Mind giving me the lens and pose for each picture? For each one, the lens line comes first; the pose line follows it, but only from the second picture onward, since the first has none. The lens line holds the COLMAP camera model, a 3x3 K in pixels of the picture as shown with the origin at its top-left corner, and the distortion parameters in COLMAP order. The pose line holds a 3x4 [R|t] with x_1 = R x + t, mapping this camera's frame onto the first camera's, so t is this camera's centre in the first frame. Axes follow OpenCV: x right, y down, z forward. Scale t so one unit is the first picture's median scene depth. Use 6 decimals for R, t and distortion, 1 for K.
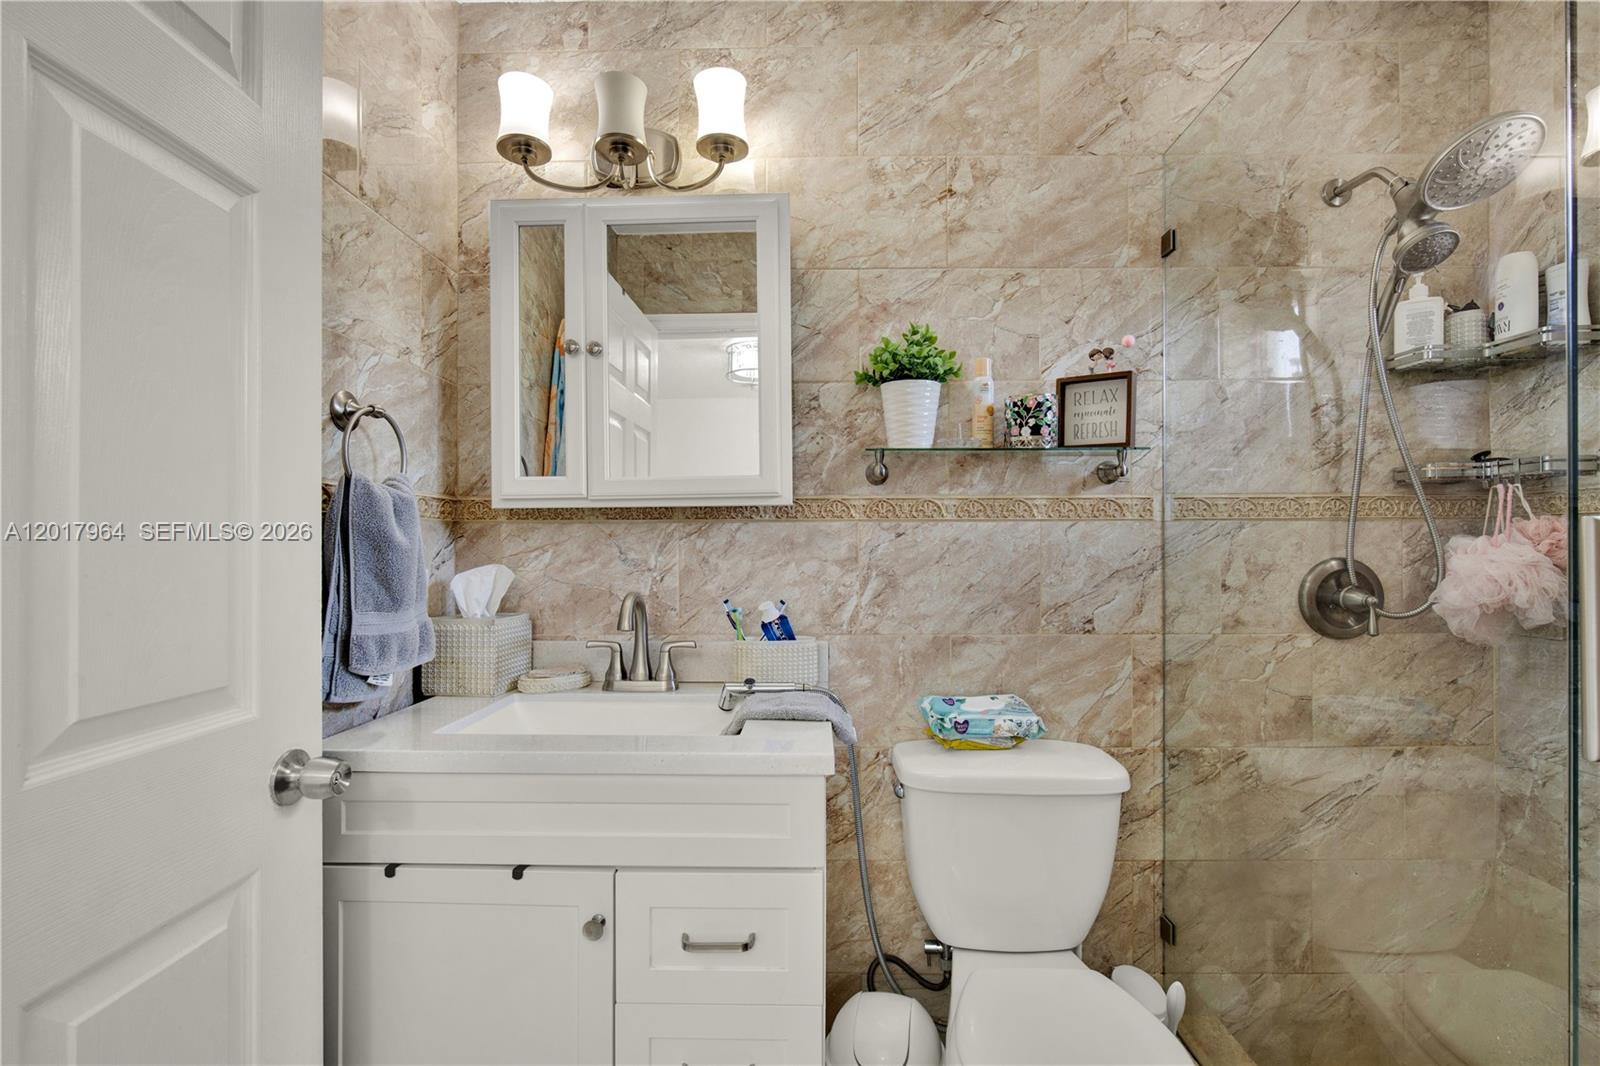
lens RADIAL K [[729.2, 0, 800.0], [0, 729.2, 540.1], [0, 0, 1]] dist [-0.012050, 0.002902]
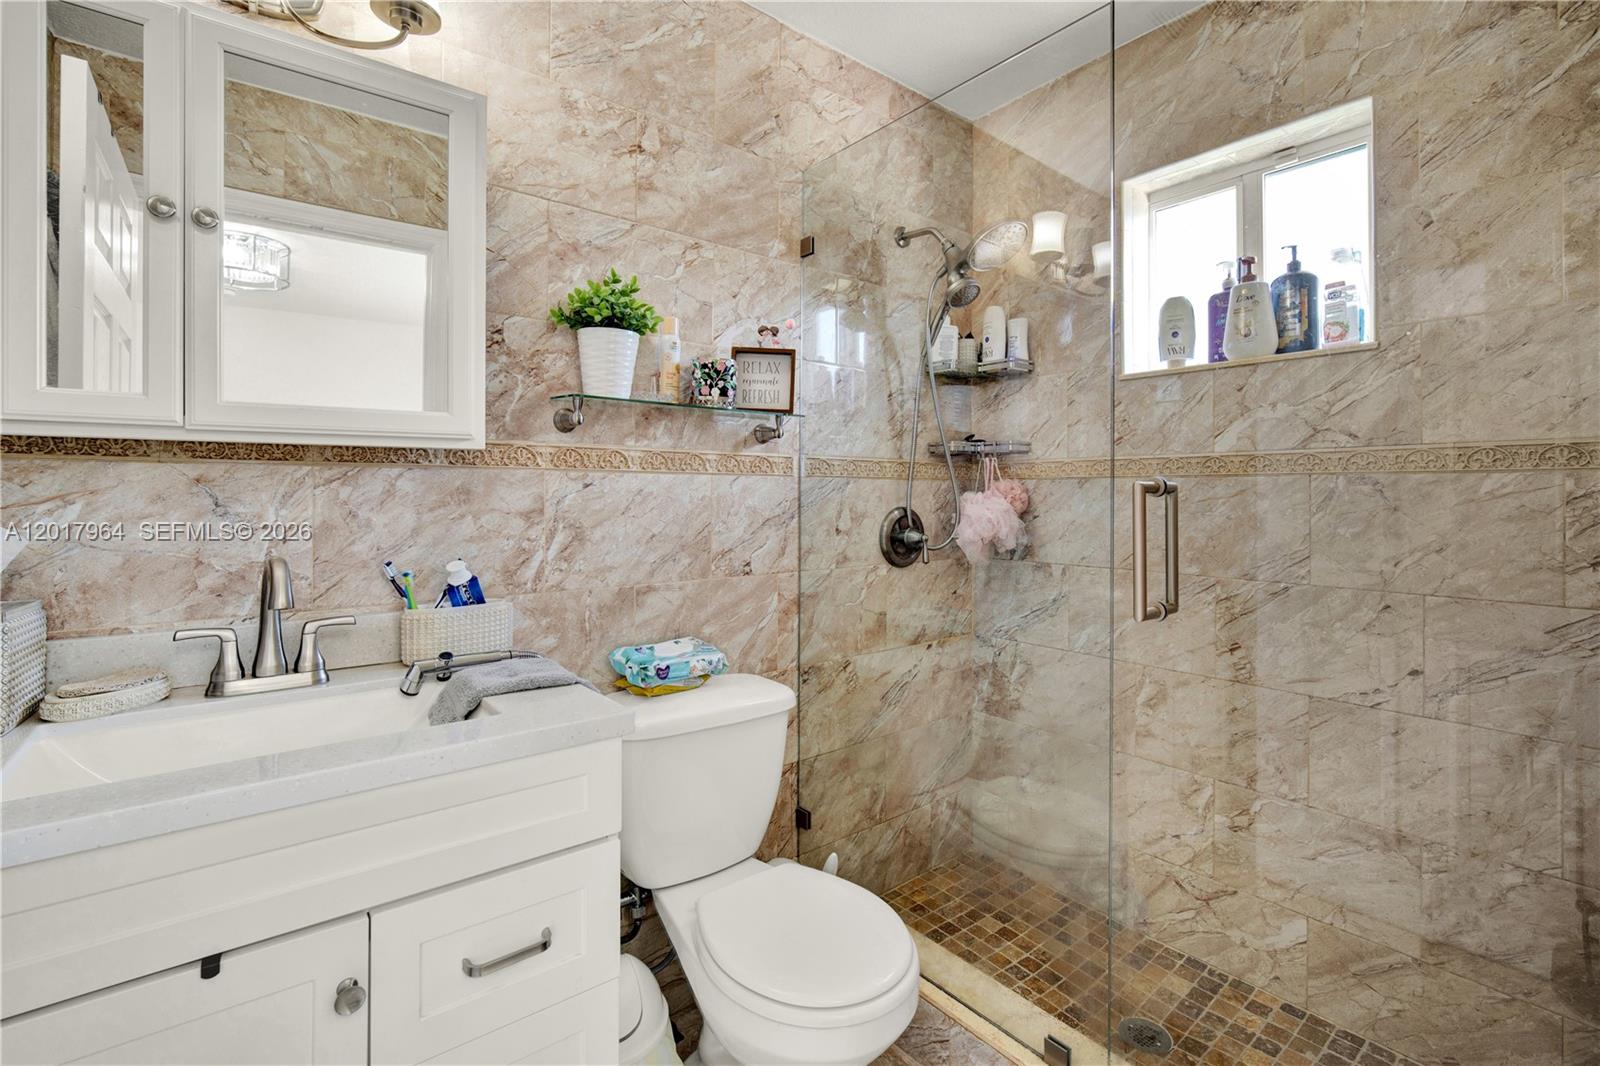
lens RADIAL K [[730.9, 0, 811.7], [0, 730.9, 488.6], [0, 0, 1]] dist [-0.010941, -0.000662]
pose [[0.762025, 0.011526, 0.647445, -0.263874], [-0.008987, 0.999934, -0.007225, 0.001227], [-0.647485, -0.000313, 0.762078, 0.070355]]
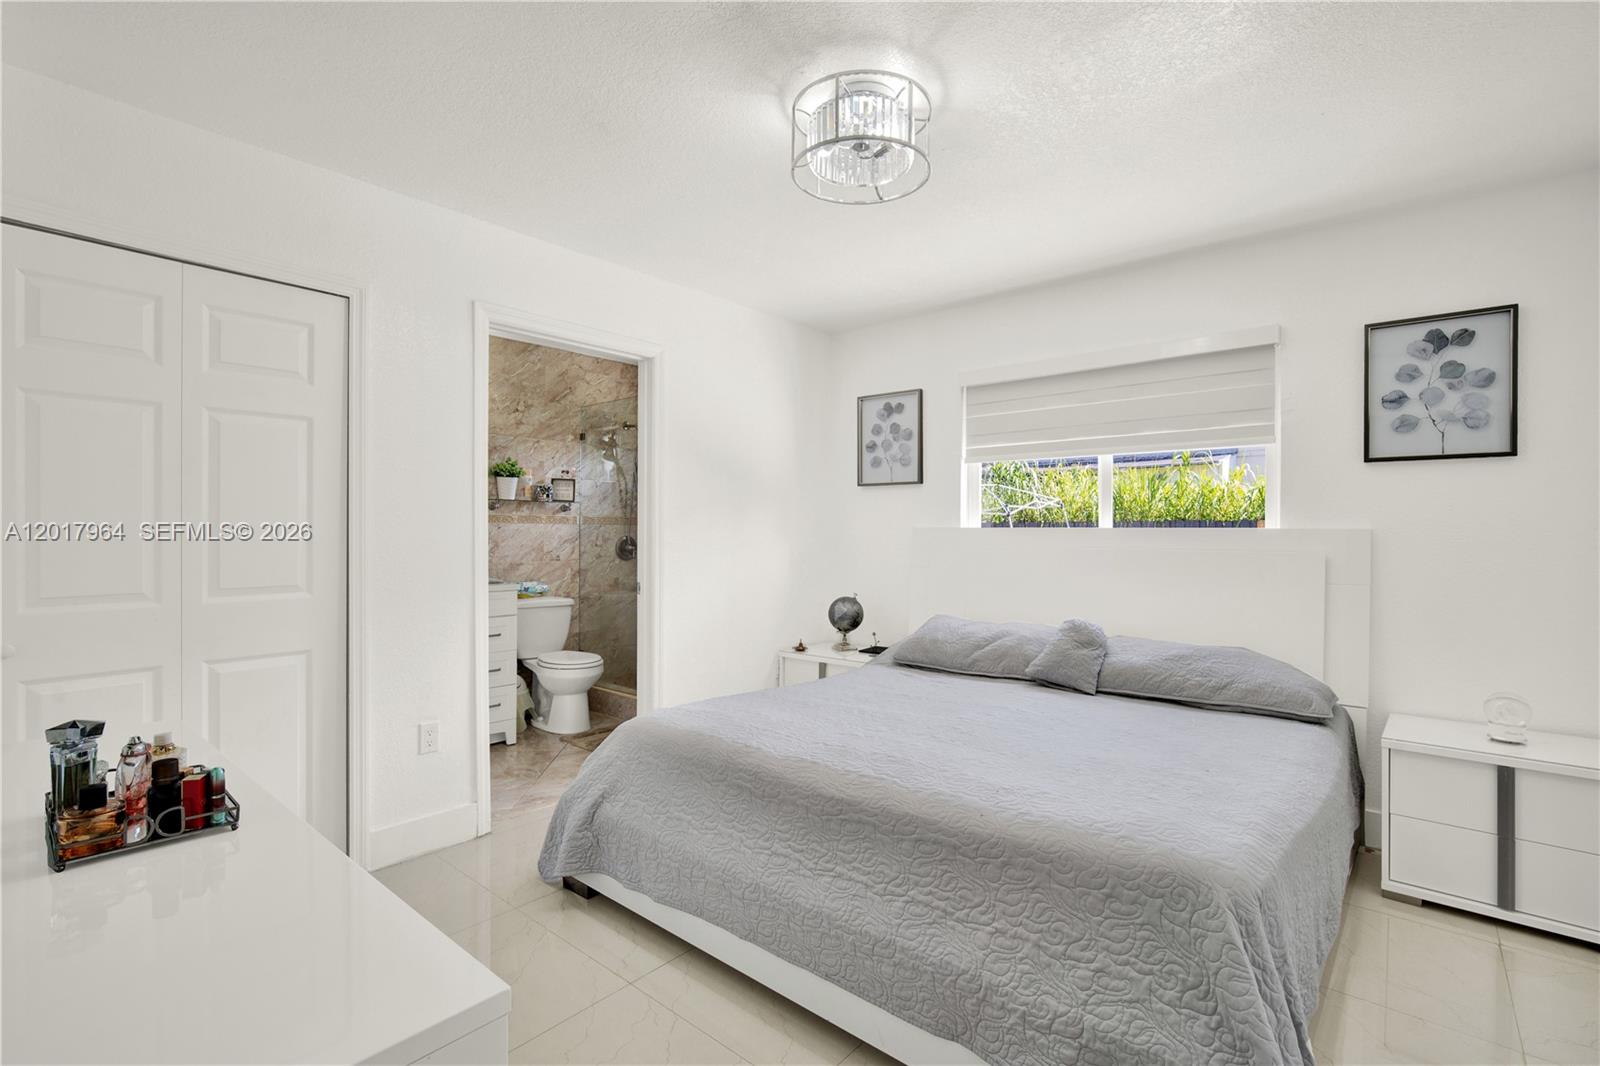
lens RADIAL K [[734.6, 0, 804.3], [0, 734.6, 530.5], [0, 0, 1]] dist [-0.001919, -0.000021]
pose [[0.631008, 0.006365, 0.775750, -1.347920], [-0.009126, 0.999958, -0.000781, -0.005846], [-0.775723, -0.006587, 0.631039, -1.752650]]
